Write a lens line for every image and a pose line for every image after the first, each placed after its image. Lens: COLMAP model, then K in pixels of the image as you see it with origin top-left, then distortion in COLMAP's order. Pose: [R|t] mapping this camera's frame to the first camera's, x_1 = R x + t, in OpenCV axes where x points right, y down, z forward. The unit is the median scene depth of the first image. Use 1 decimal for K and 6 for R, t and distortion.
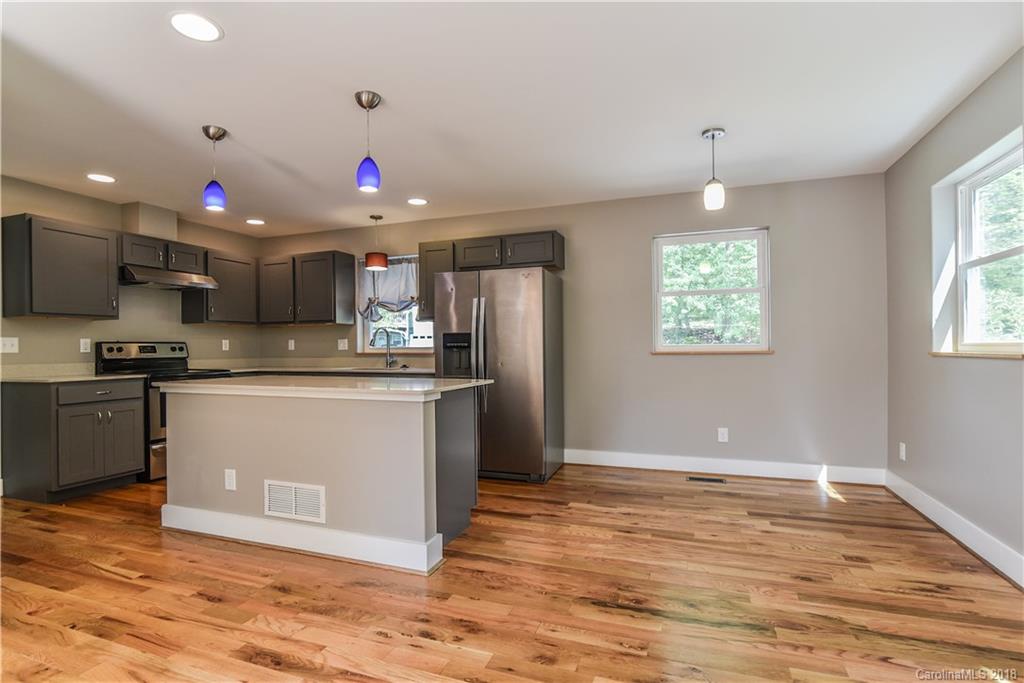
lens RADIAL K [[479.0, 0, 517.4], [0, 479.0, 348.1], [0, 0, 1]] dist [-0.016834, 0.001720]
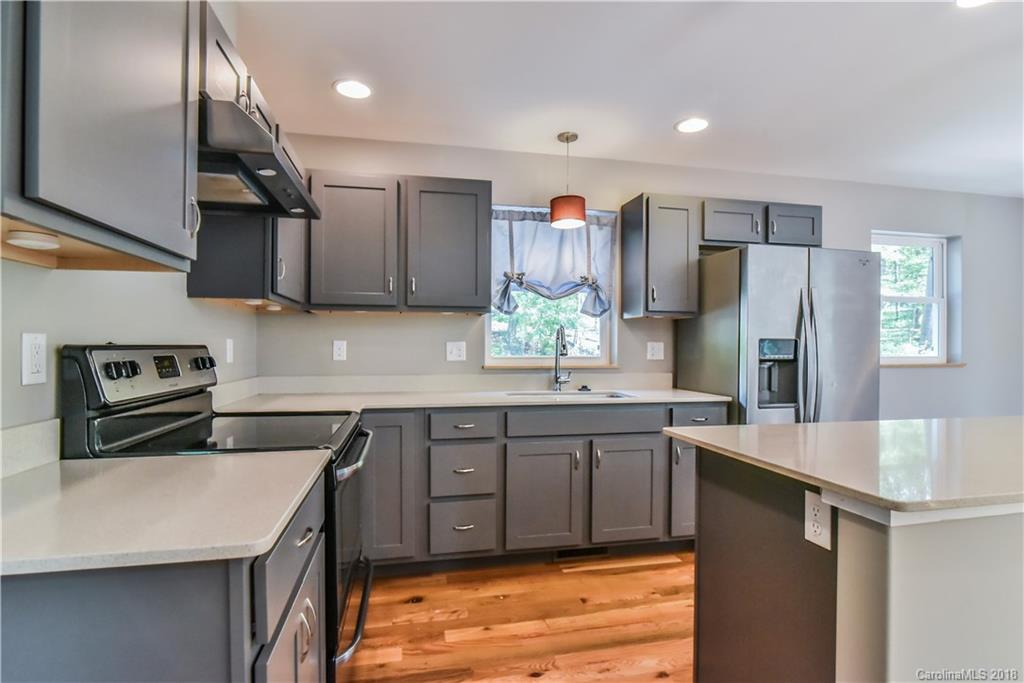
lens RADIAL K [[493.6, 0, 510.6], [0, 493.6, 345.0], [0, 0, 1]] dist [-0.019636, 0.000954]
pose [[0.862193, 0.014100, 0.506383, -0.623909], [-0.010888, 0.999897, -0.009303, -0.010300], [-0.506463, 0.002507, 0.862258, 0.476337]]
